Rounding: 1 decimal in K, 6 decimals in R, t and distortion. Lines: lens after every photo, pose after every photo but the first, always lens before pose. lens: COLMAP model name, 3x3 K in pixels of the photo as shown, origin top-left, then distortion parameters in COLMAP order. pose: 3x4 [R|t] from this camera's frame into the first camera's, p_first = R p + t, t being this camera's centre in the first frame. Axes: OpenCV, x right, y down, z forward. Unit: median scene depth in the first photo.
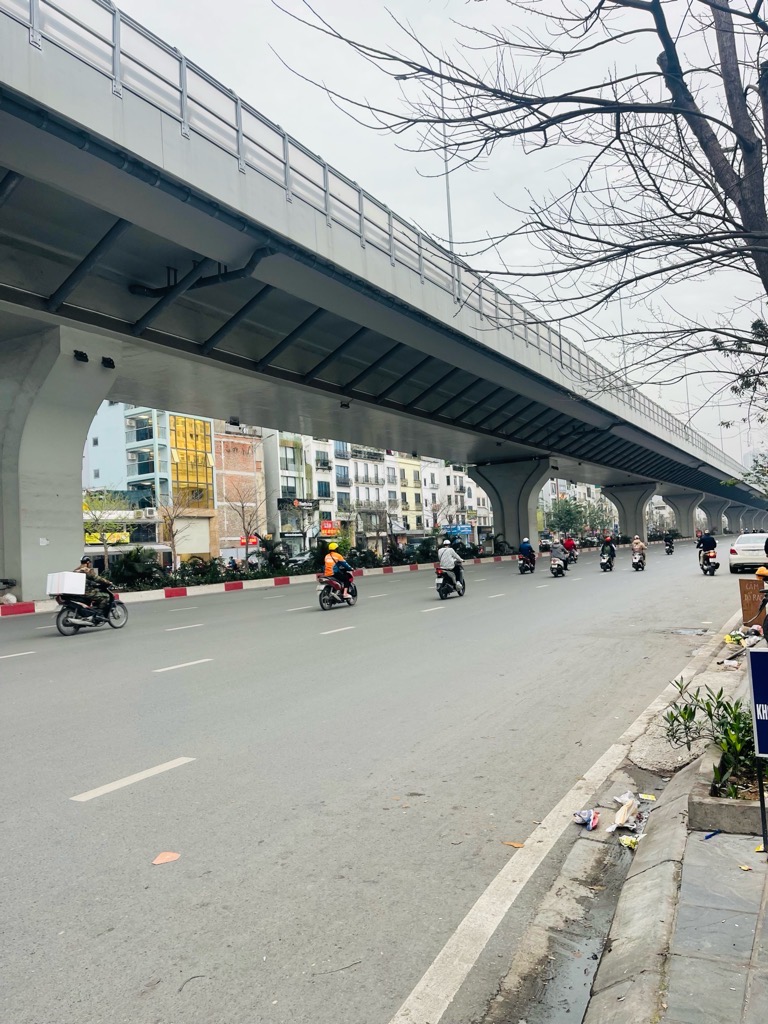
lens RADIAL K [[781.0, 0, 384.0], [0, 781.0, 512.0], [0, 0, 1]] dist [0.036446, -0.000166]
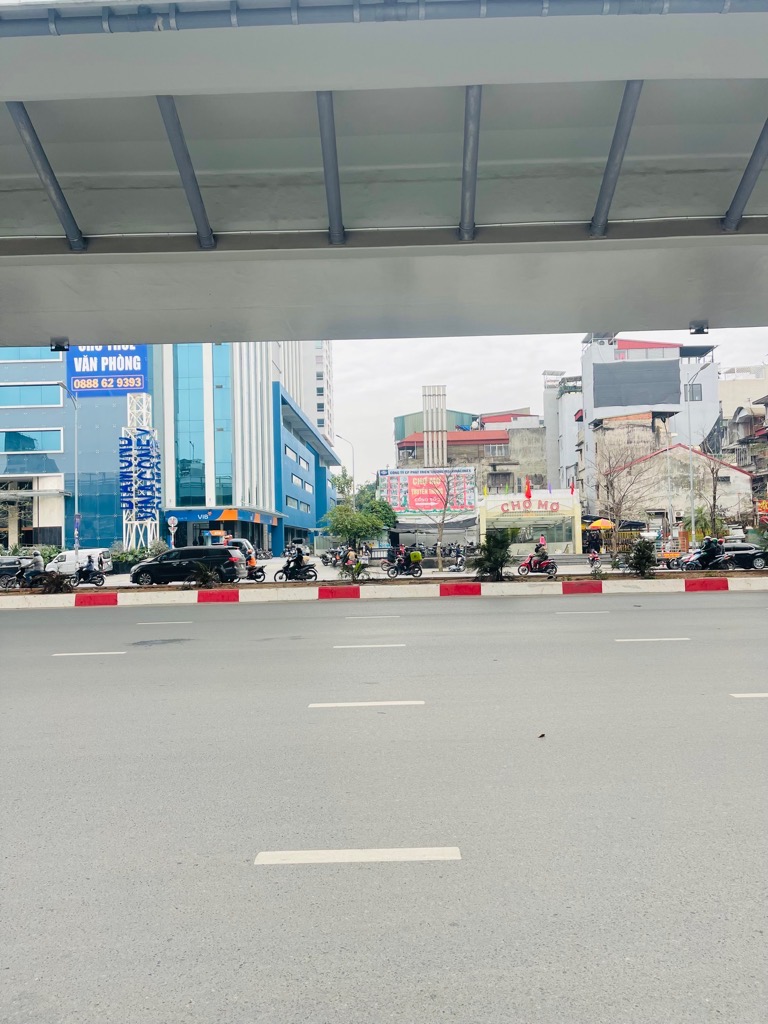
lens RADIAL K [[781.0, 0, 384.0], [0, 781.0, 512.0], [0, 0, 1]] dist [0.036446, -0.000166]
pose [[0.457768, 0.003777, -0.889064, 0.392156], [0.041819, 0.998793, 0.025775, 0.012908], [0.888087, -0.048979, 0.457058, 0.728950]]
